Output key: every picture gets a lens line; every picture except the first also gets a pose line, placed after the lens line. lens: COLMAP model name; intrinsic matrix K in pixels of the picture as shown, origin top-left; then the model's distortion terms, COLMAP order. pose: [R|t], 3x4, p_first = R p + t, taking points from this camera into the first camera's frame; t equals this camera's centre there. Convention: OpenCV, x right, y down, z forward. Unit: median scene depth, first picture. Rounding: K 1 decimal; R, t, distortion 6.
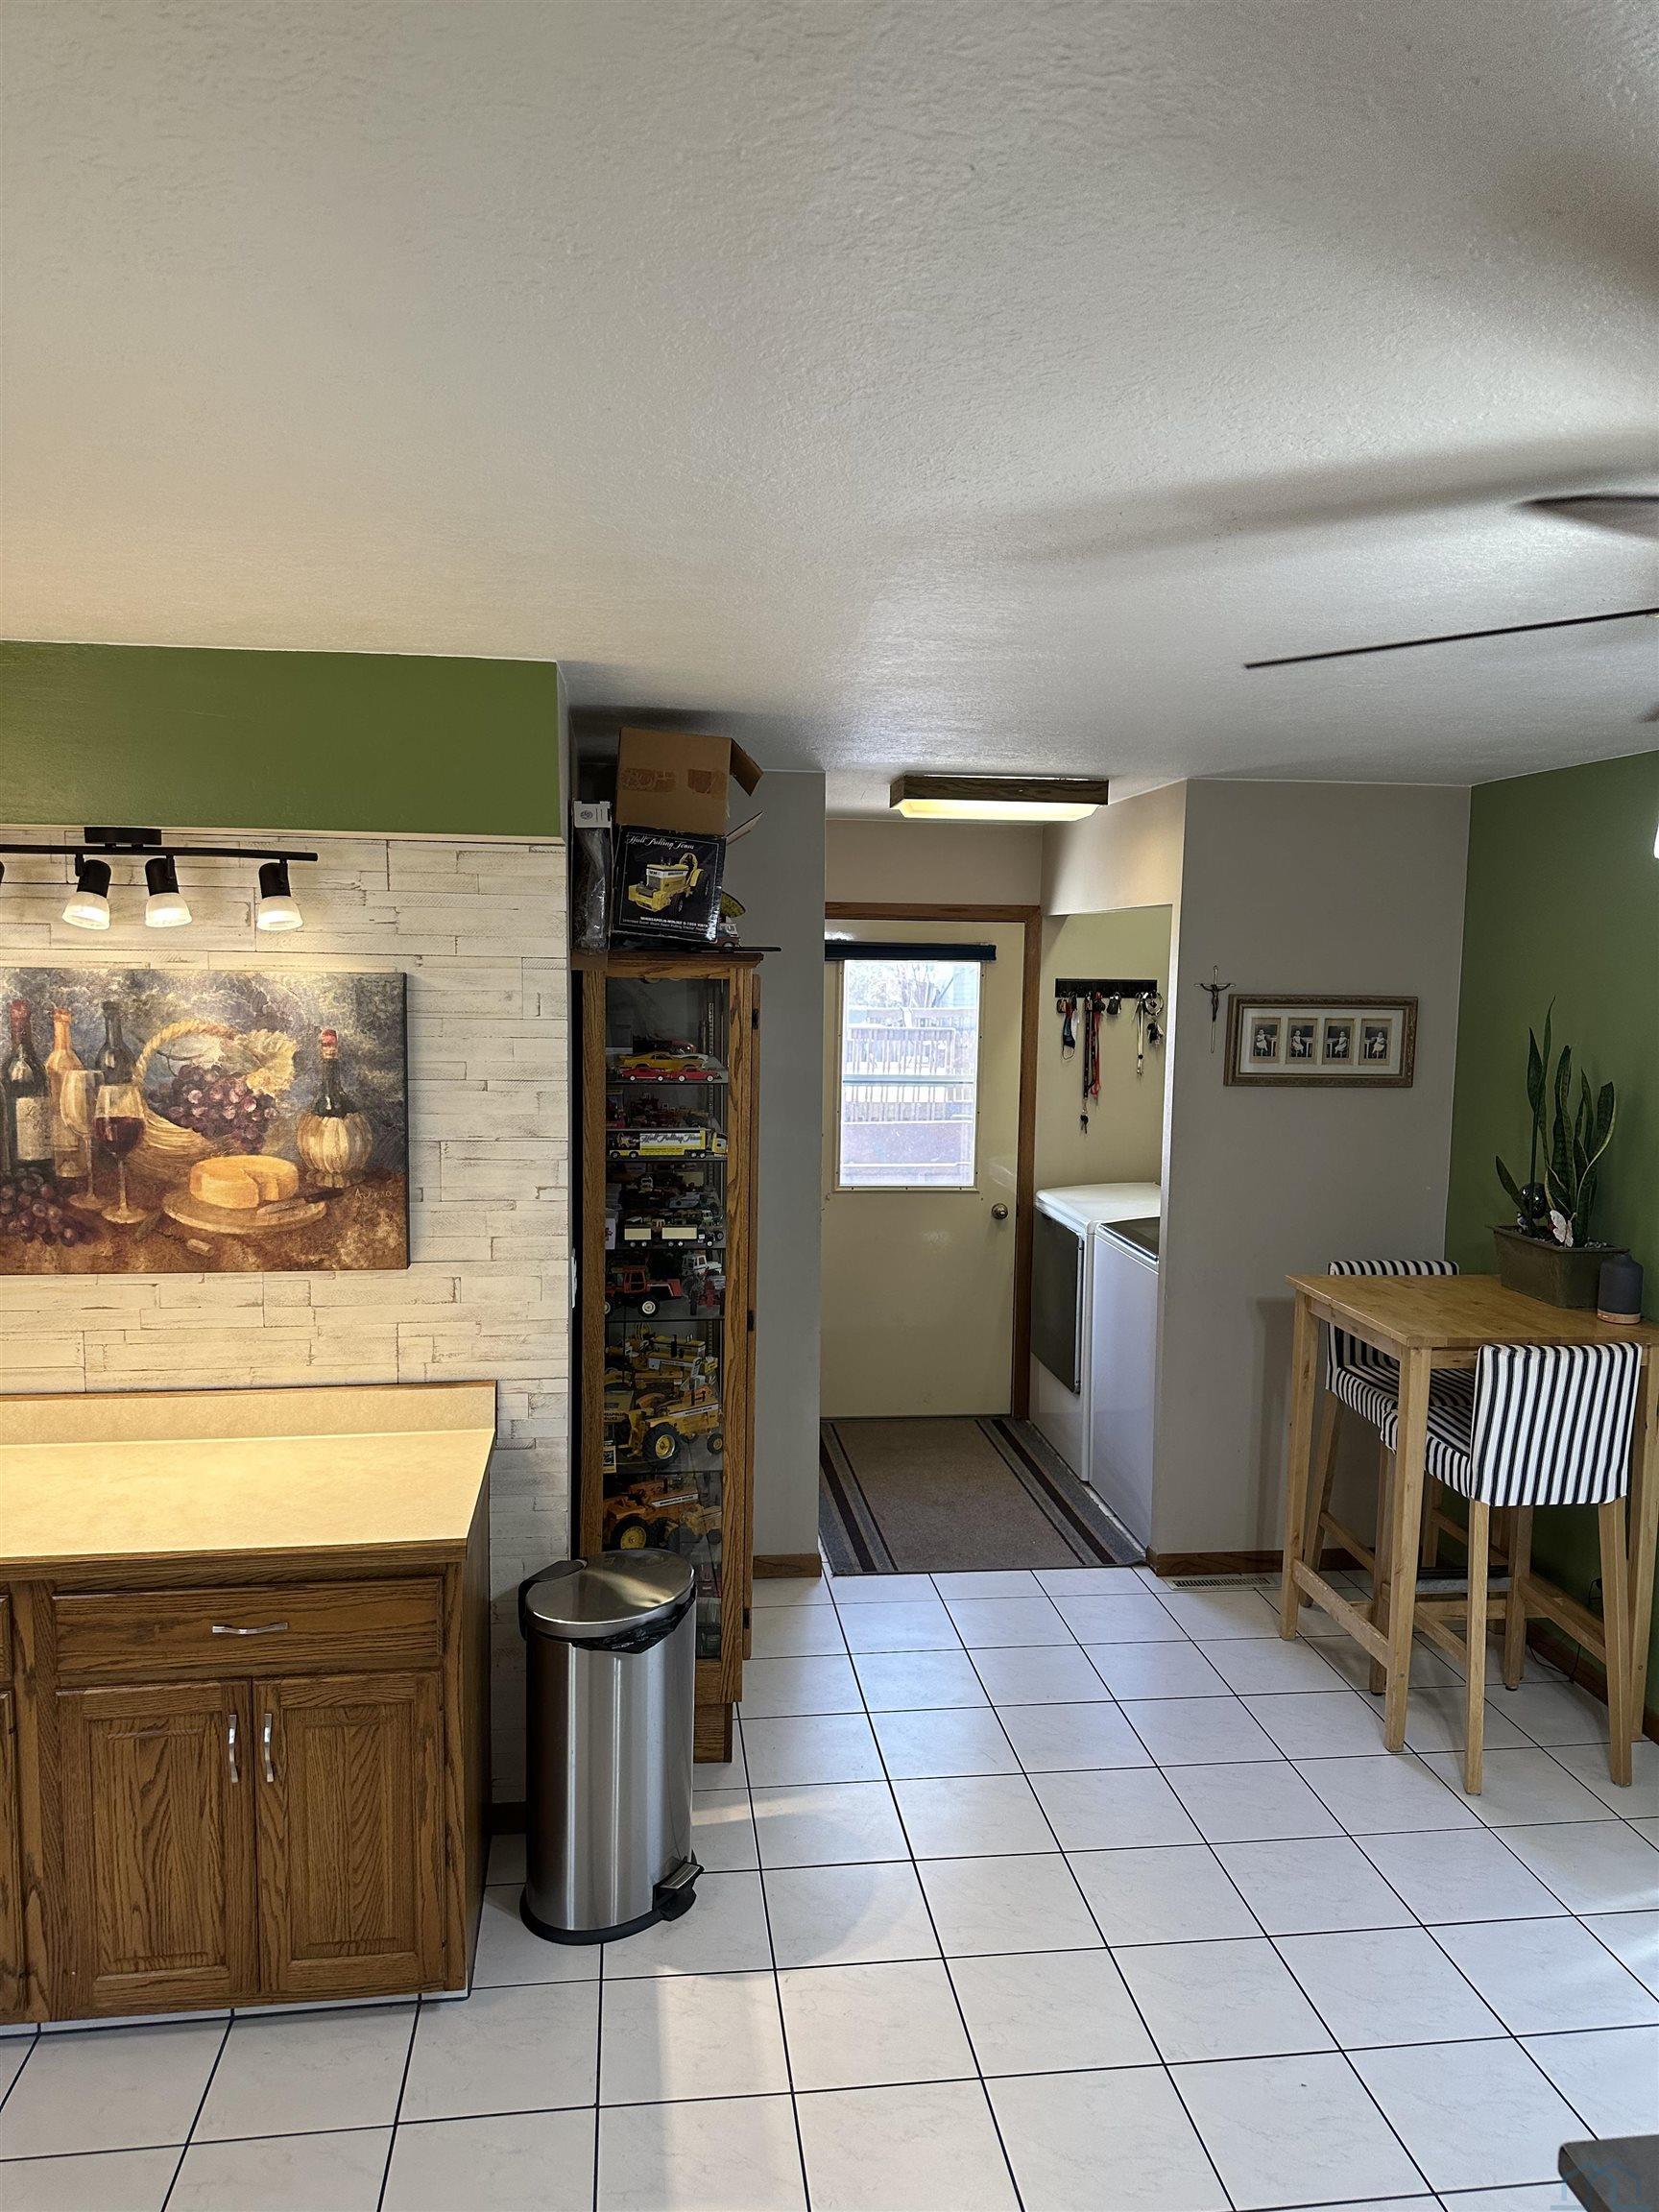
lens RADIAL K [[1545.5, 0, 830.2], [0, 1545.5, 1120.4], [0, 0, 1]] dist [0.157910, -0.286231]
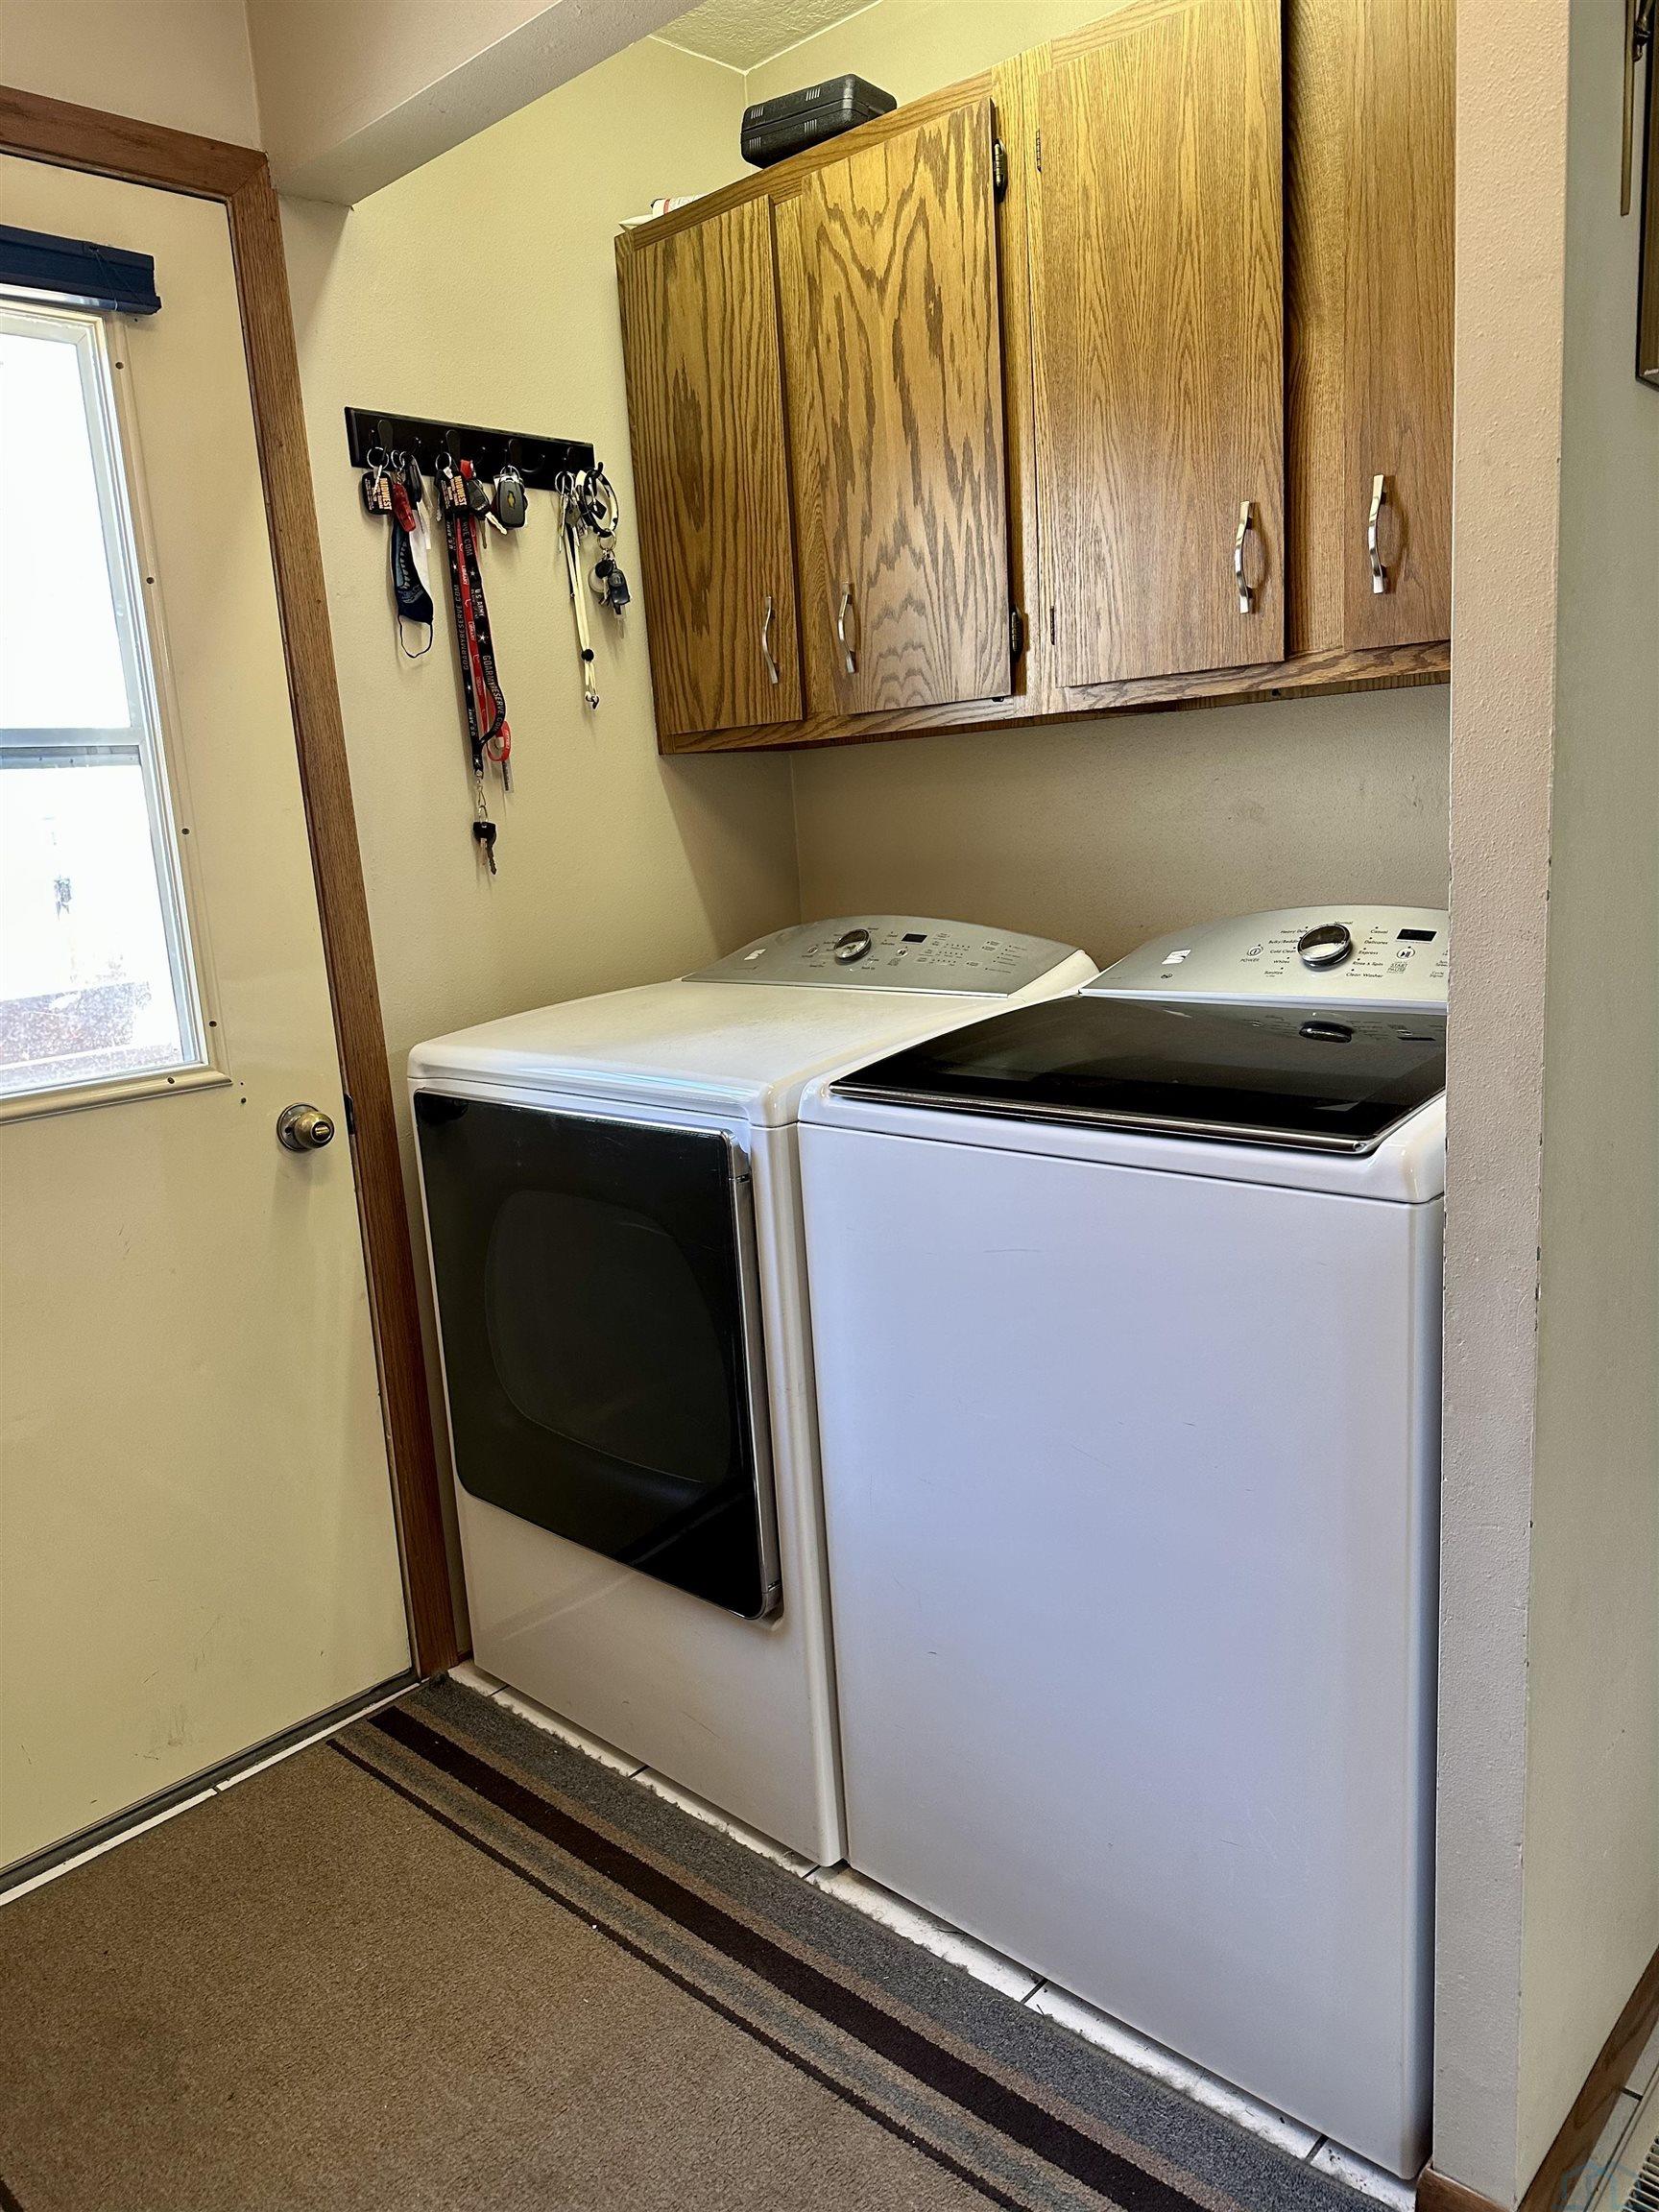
lens RADIAL K [[1545.5, 0, 830.2], [0, 1545.5, 1120.4], [0, 0, 1]] dist [0.157910, -0.286231]
pose [[0.770546, -0.189614, 0.608527, -0.009197], [0.133842, 0.981574, 0.136375, 0.026200], [-0.623173, -0.023637, 0.781727, 0.664177]]
